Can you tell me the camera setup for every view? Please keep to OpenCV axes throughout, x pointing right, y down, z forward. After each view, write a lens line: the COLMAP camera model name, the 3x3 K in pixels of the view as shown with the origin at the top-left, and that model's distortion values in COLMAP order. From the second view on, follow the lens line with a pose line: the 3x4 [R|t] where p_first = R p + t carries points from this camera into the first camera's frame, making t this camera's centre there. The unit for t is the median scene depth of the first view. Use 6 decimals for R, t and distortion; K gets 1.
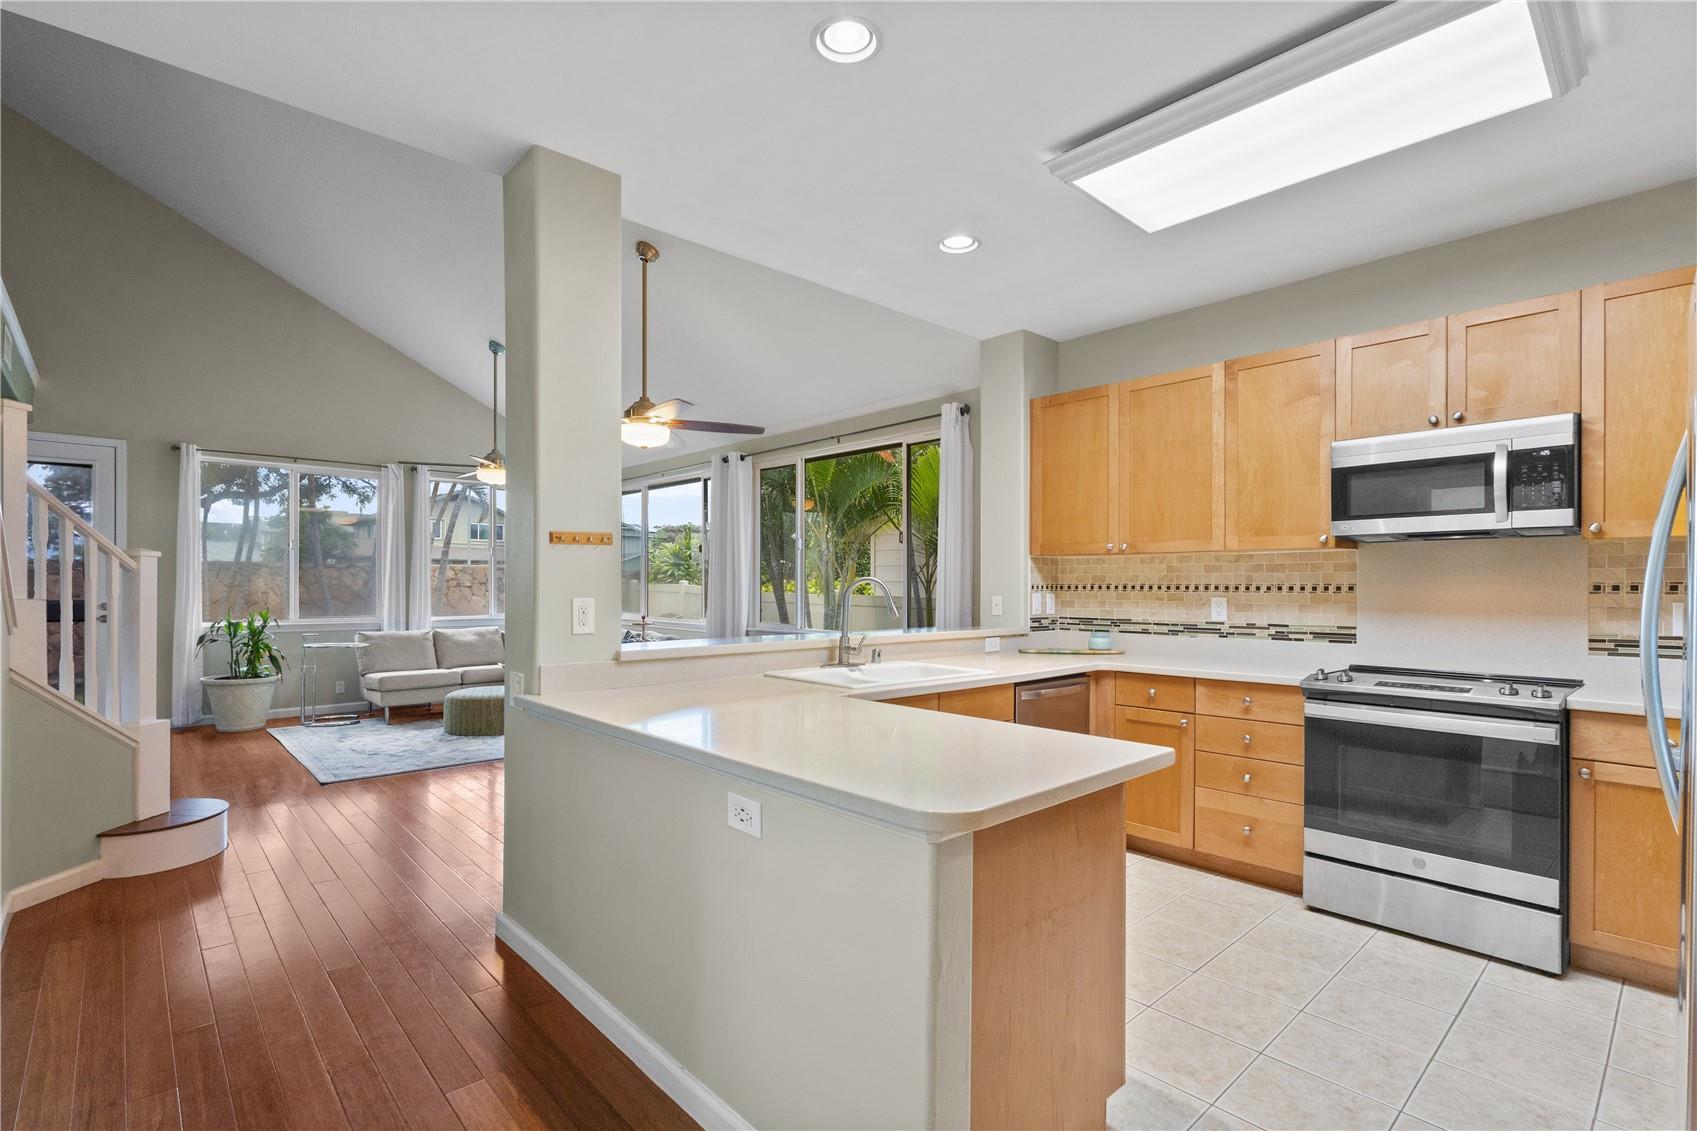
lens RADIAL K [[797.3, 0, 847.8], [0, 797.3, 575.1], [0, 0, 1]] dist [-0.000249, -0.000029]
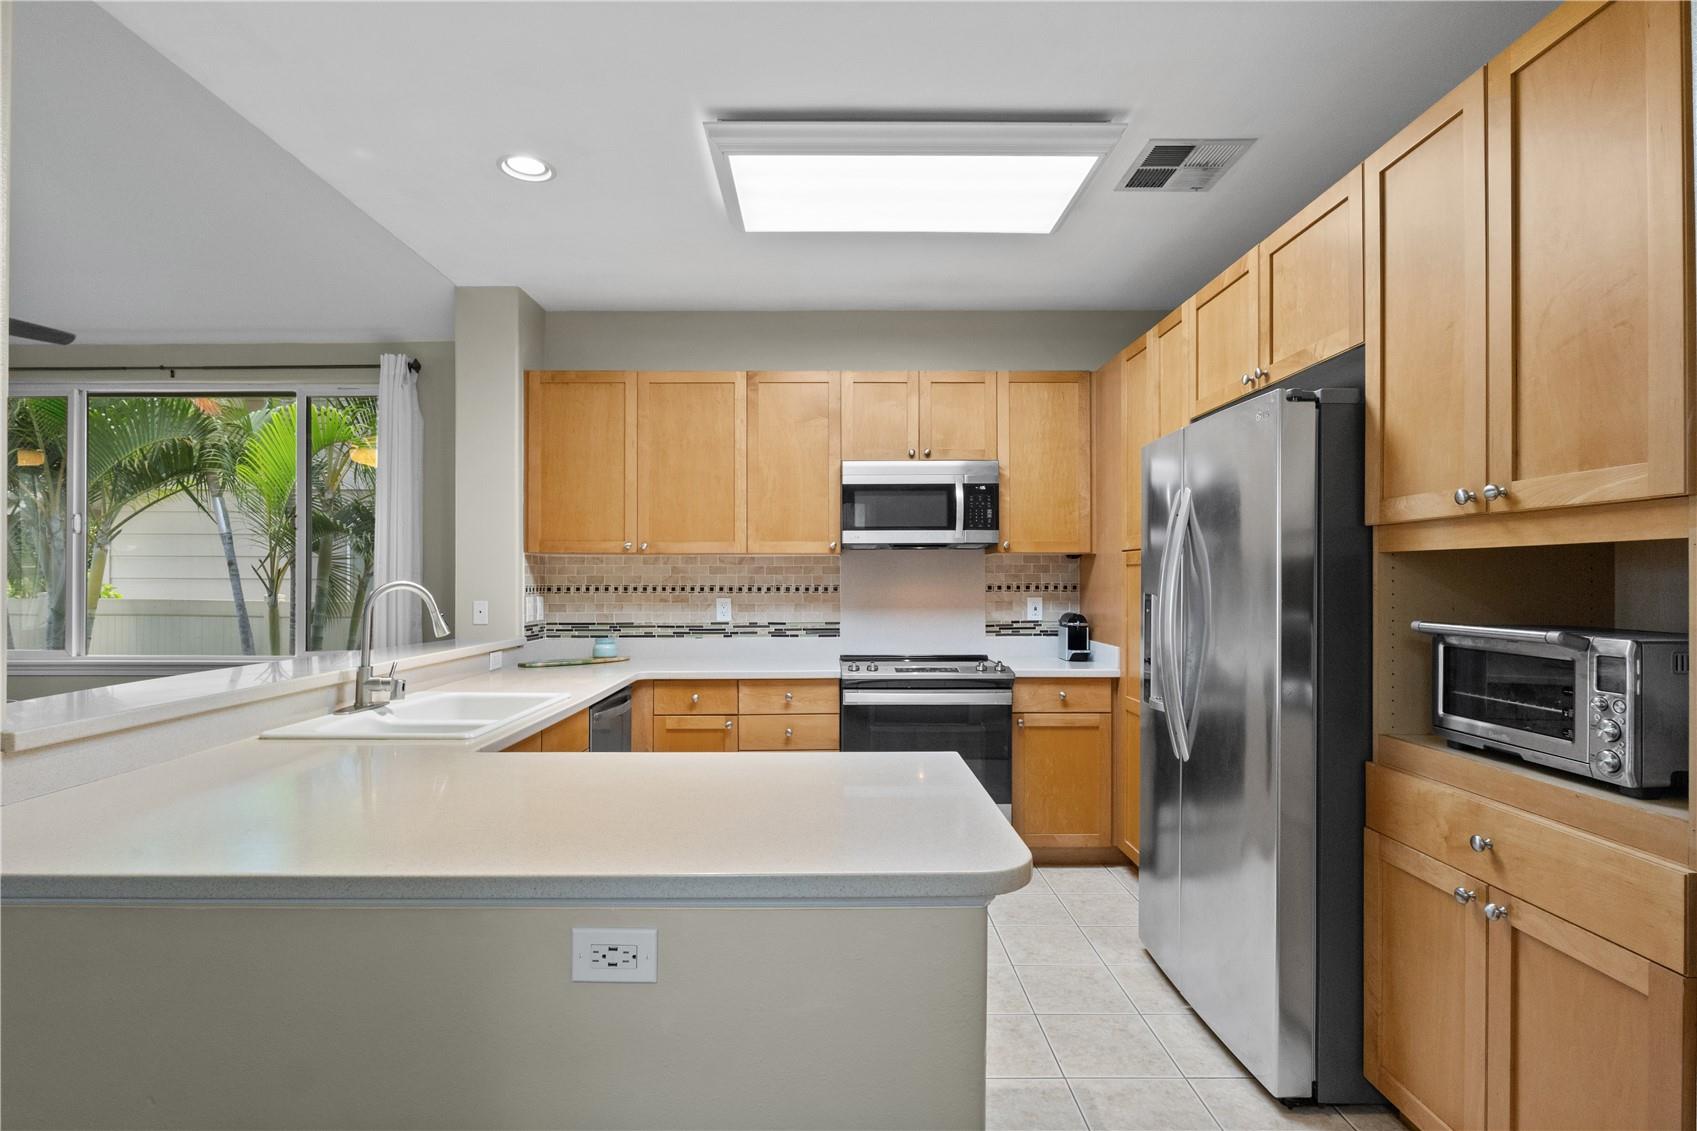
lens RADIAL K [[823.0, 0, 848.5], [0, 823.0, 565.5], [0, 0, 1]] dist [-0.014851, 0.000151]
pose [[0.669273, 0.009699, 0.742953, -0.228313], [-0.006790, 0.999953, -0.006938, -0.008522], [-0.742985, -0.000401, 0.669308, 0.180832]]
